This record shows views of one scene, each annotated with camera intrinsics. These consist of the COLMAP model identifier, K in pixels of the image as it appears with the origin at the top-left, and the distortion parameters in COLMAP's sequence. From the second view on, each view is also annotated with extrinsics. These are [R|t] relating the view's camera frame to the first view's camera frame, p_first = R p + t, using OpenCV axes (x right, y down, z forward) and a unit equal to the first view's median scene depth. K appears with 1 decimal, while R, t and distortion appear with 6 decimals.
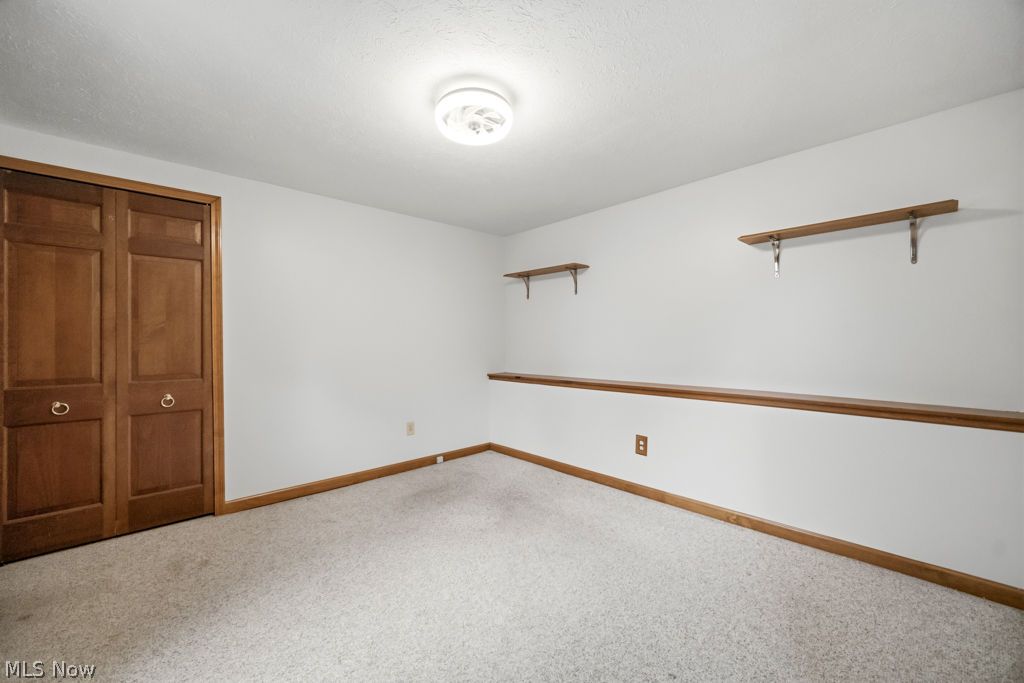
lens RADIAL K [[409.7, 0, 508.1], [0, 409.7, 340.9], [0, 0, 1]] dist [0.003620, 0.000256]
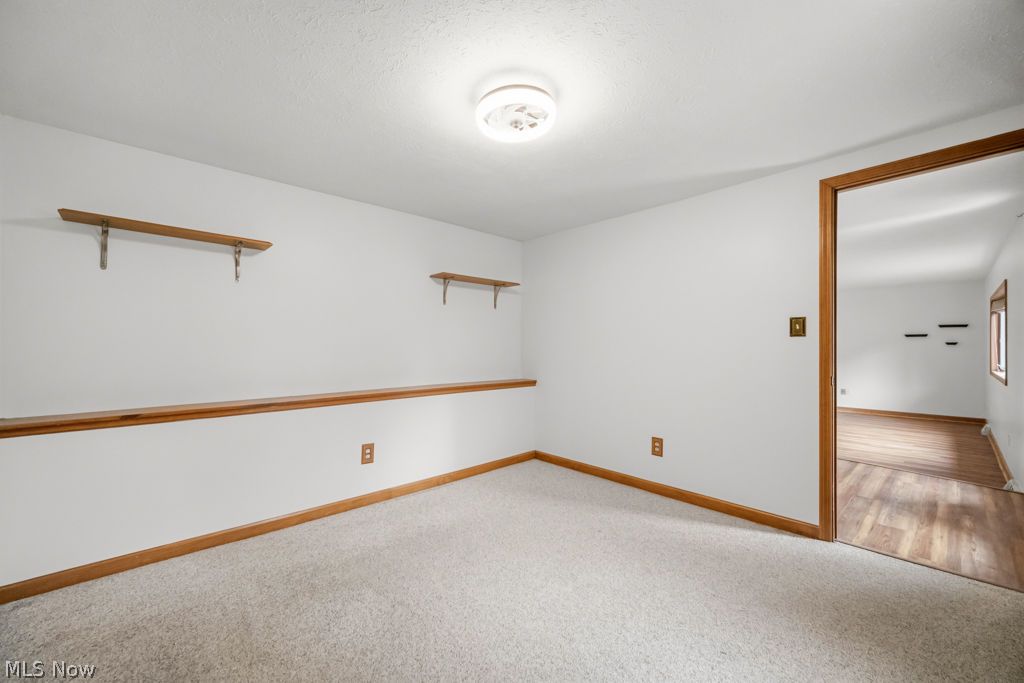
lens RADIAL K [[409.7, 0, 508.6], [0, 409.7, 345.7], [0, 0, 1]] dist [0.003620, 0.000256]
pose [[-0.009083, 0.007717, 0.999929, -0.676695], [-0.002217, 0.999968, -0.007737, -0.000092], [-0.999956, -0.002287, -0.009066, 0.672374]]
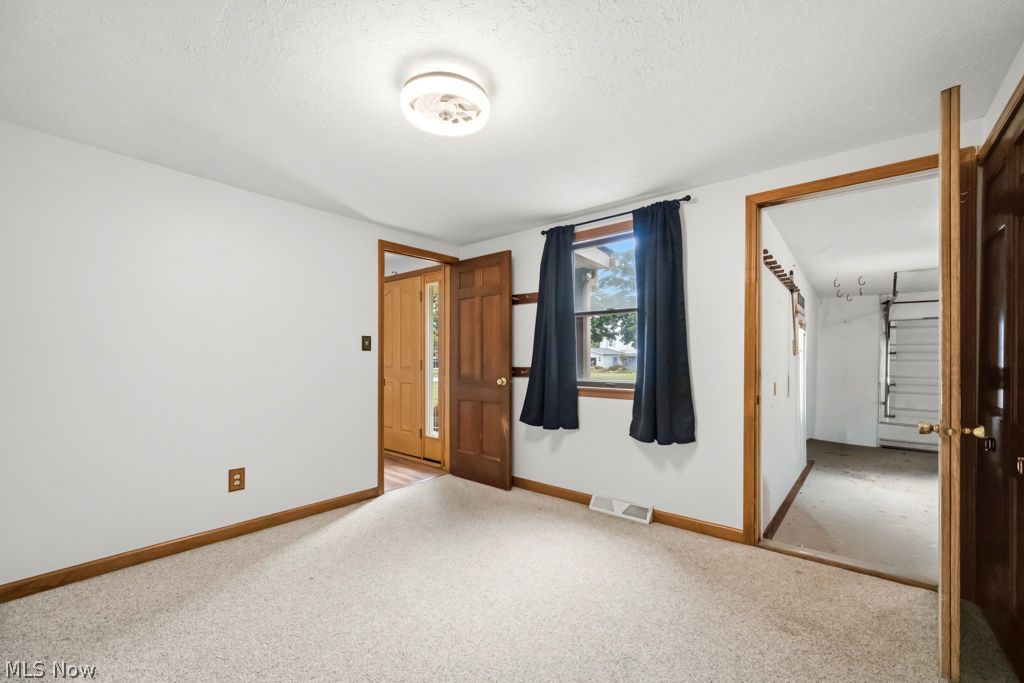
lens RADIAL K [[409.7, 0, 512.2], [0, 409.7, 358.4], [0, 0, 1]] dist [0.003620, 0.000256]
pose [[-0.991798, 0.007099, -0.127621, -0.073397], [0.007377, 0.999971, -0.001710, -0.000791], [0.127605, -0.002638, -0.991822, 1.238399]]
